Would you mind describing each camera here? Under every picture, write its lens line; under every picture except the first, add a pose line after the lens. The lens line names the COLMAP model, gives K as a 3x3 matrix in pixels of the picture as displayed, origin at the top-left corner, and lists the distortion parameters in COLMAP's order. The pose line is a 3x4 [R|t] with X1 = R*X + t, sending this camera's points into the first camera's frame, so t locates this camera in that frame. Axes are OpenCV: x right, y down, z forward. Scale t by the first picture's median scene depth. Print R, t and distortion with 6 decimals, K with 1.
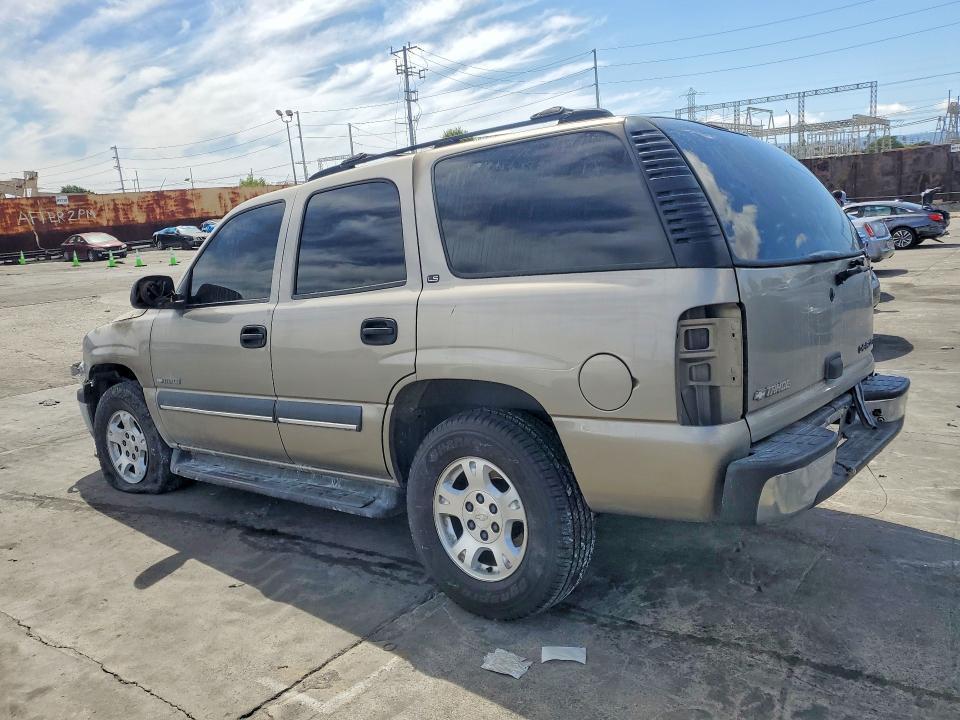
lens RADIAL K [[786.1, 0, 480.0], [0, 786.1, 360.0], [0, 0, 1]] dist [0.003456, 0.047795]
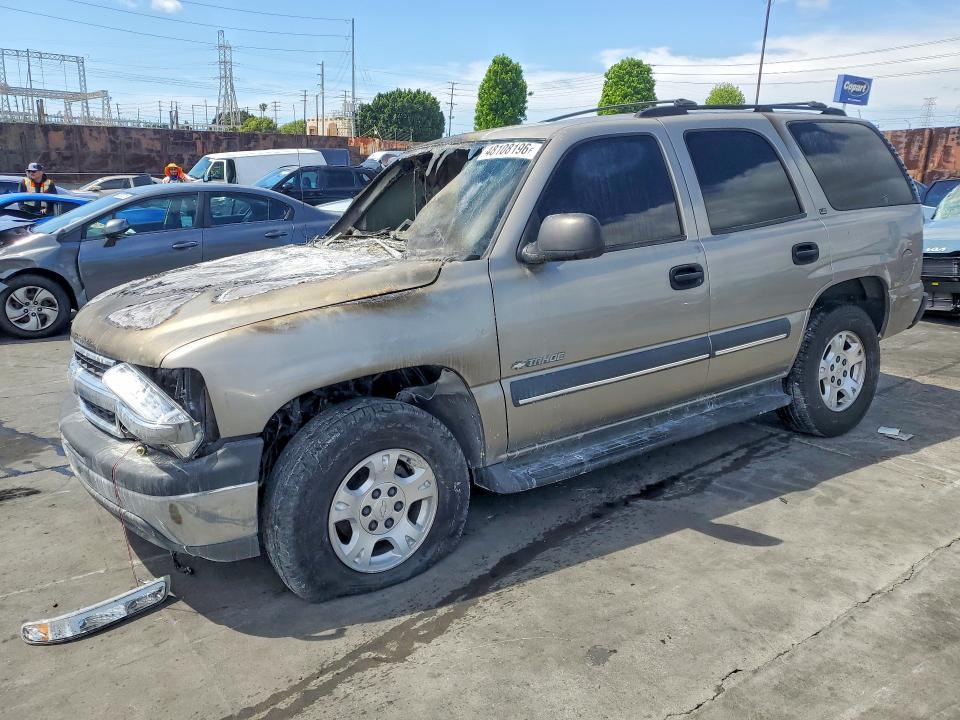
lens RADIAL K [[733.9, 0, 476.0], [0, 733.9, 357.4], [0, 0, 1]] dist [0.003715, 0.007927]
pose [[0.289050, -0.150585, 0.945396, -1.255260], [0.166218, 0.980446, 0.105347, -0.073318], [-0.942773, 0.126691, 0.308428, 0.990105]]
